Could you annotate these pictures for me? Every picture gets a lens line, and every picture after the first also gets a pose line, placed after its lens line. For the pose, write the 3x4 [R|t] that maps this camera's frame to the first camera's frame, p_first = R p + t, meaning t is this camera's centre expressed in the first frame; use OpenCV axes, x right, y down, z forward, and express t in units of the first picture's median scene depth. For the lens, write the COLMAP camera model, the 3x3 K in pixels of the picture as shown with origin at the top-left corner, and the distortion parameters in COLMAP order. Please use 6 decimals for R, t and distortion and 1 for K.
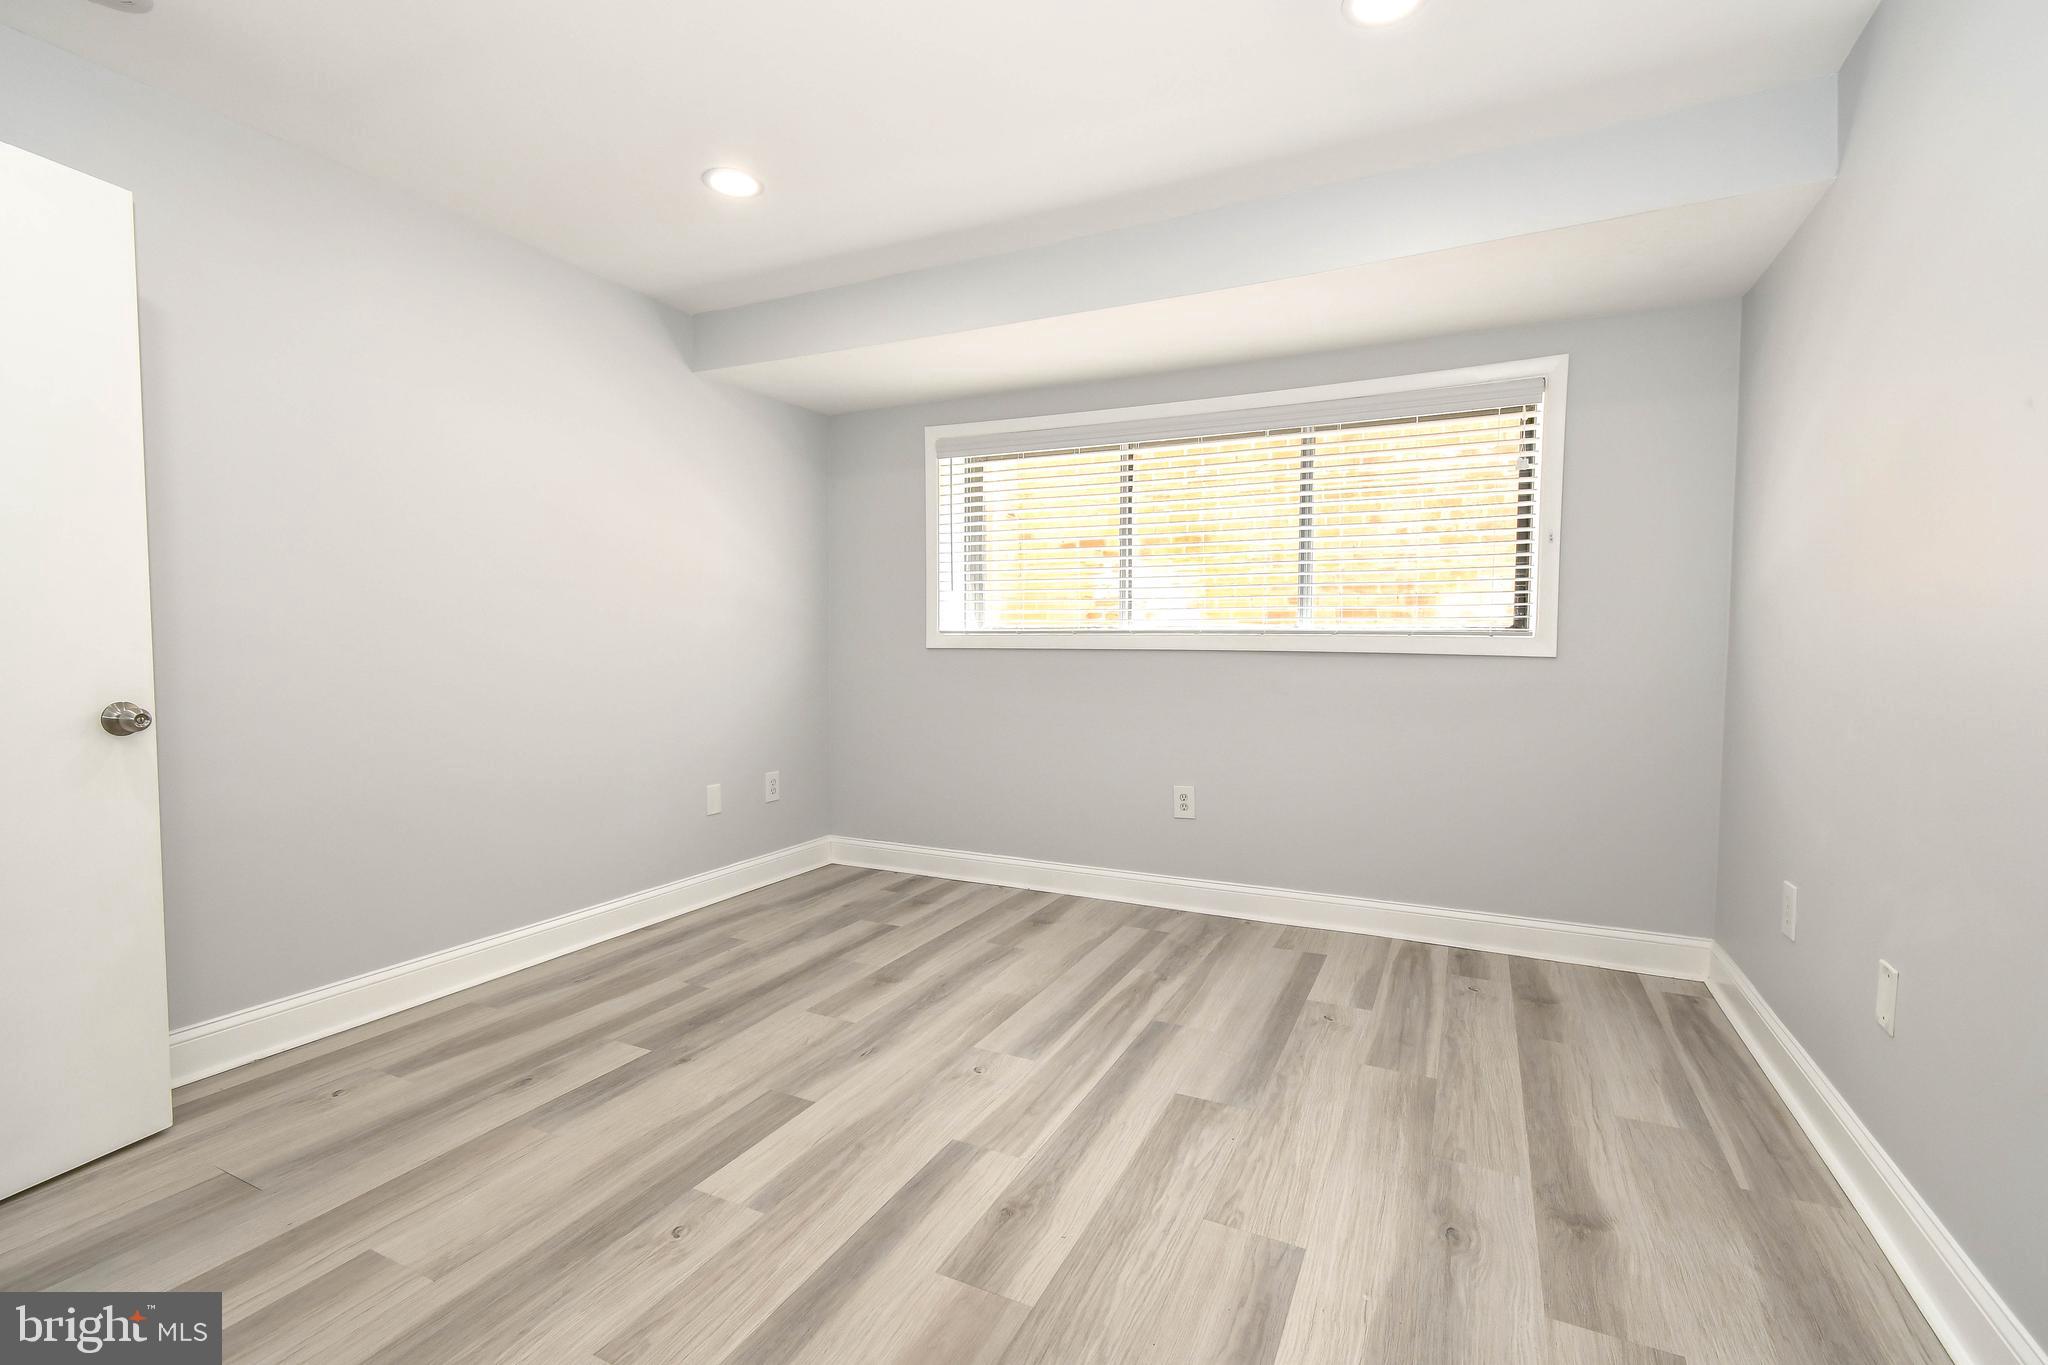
lens RADIAL K [[915.5, 0, 1056.7], [0, 915.5, 641.3], [0, 0, 1]] dist [0.000860, 0.000220]
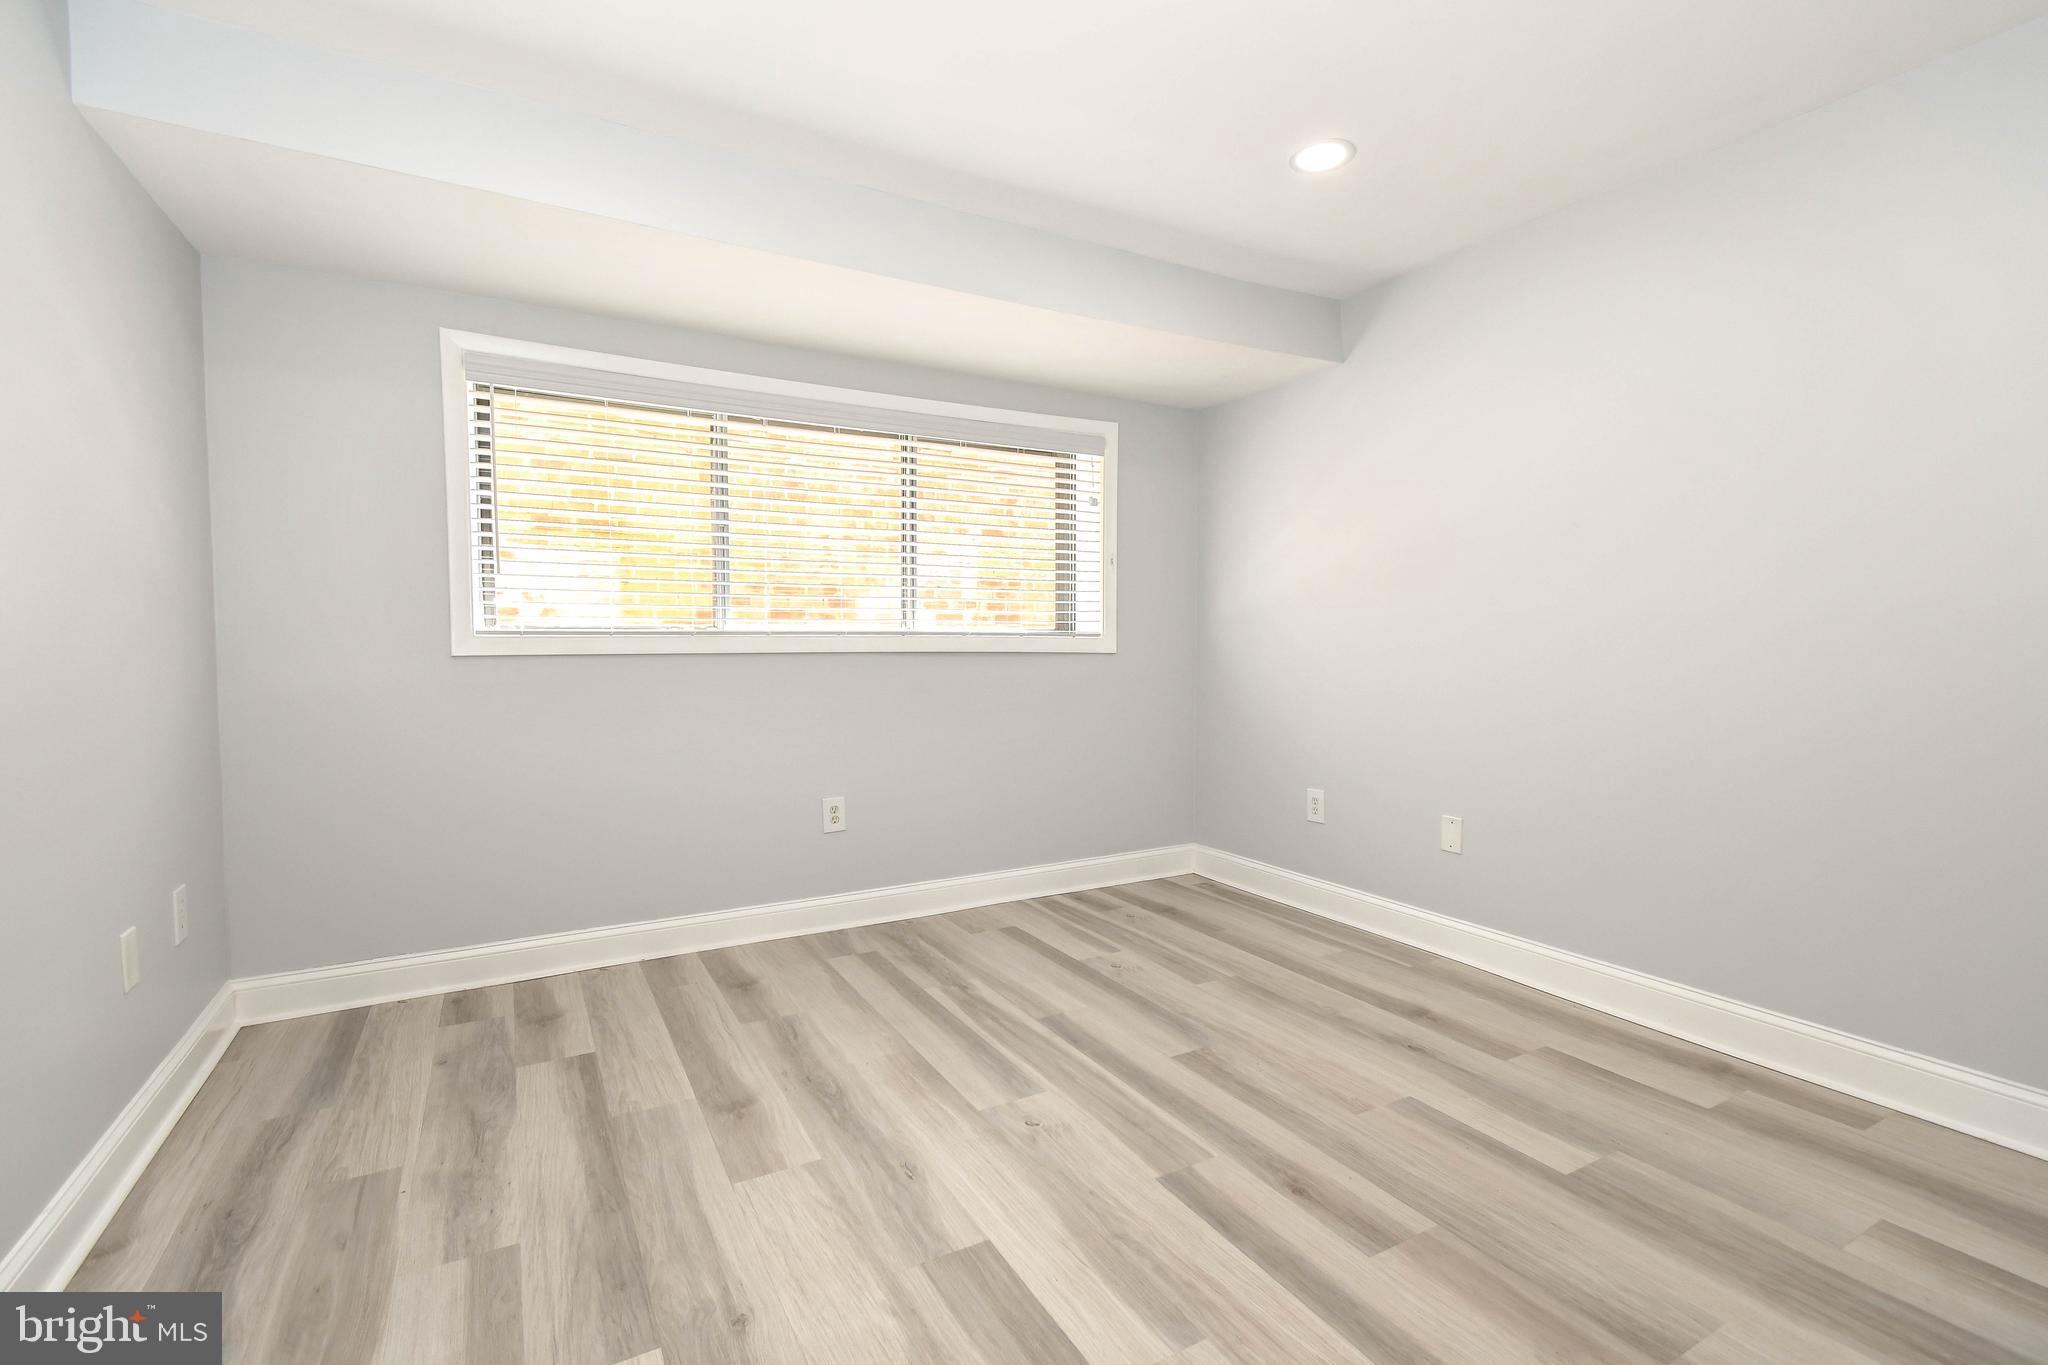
lens RADIAL K [[901.2, 0, 1018.2], [0, 901.2, 686.4], [0, 0, 1]] dist [0.001816, 0.000051]
pose [[0.584738, -0.044821, 0.809983, -0.627154], [0.006217, 0.998691, 0.050774, 0.000038], [-0.811198, -0.024654, 0.584251, 0.408126]]
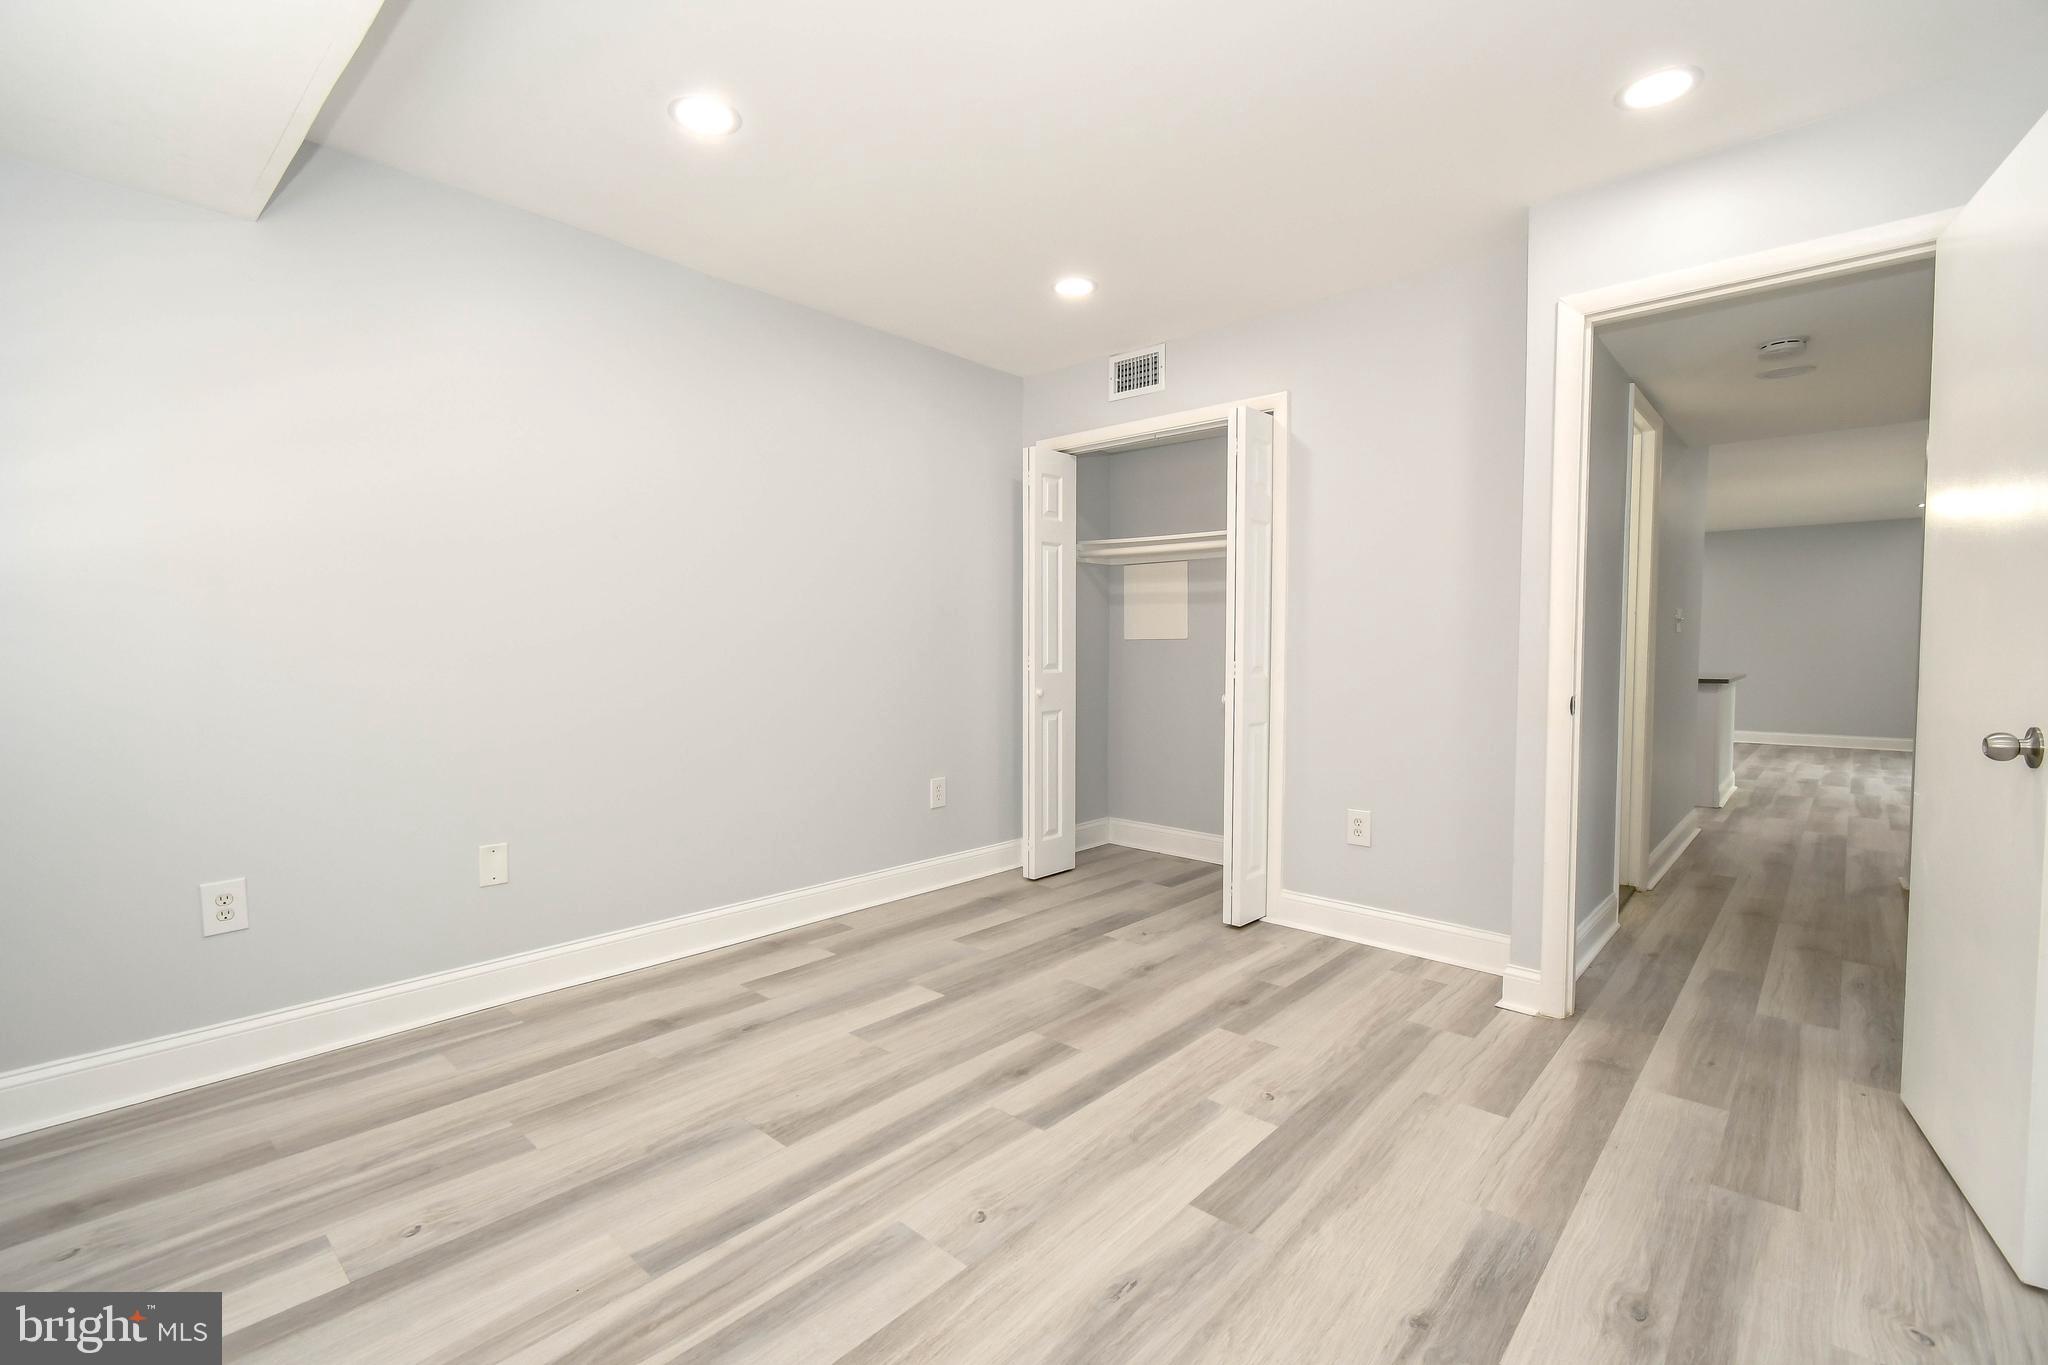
lens RADIAL K [[891.8, 0, 1029.1], [0, 891.8, 685.6], [0, 0, 1]] dist [0.008231, -0.006256]
pose [[-0.952083, -0.018906, 0.305255, -0.270216], [-0.003901, 0.998757, 0.049691, -0.000303], [-0.305815, 0.046119, -0.950973, 1.328349]]
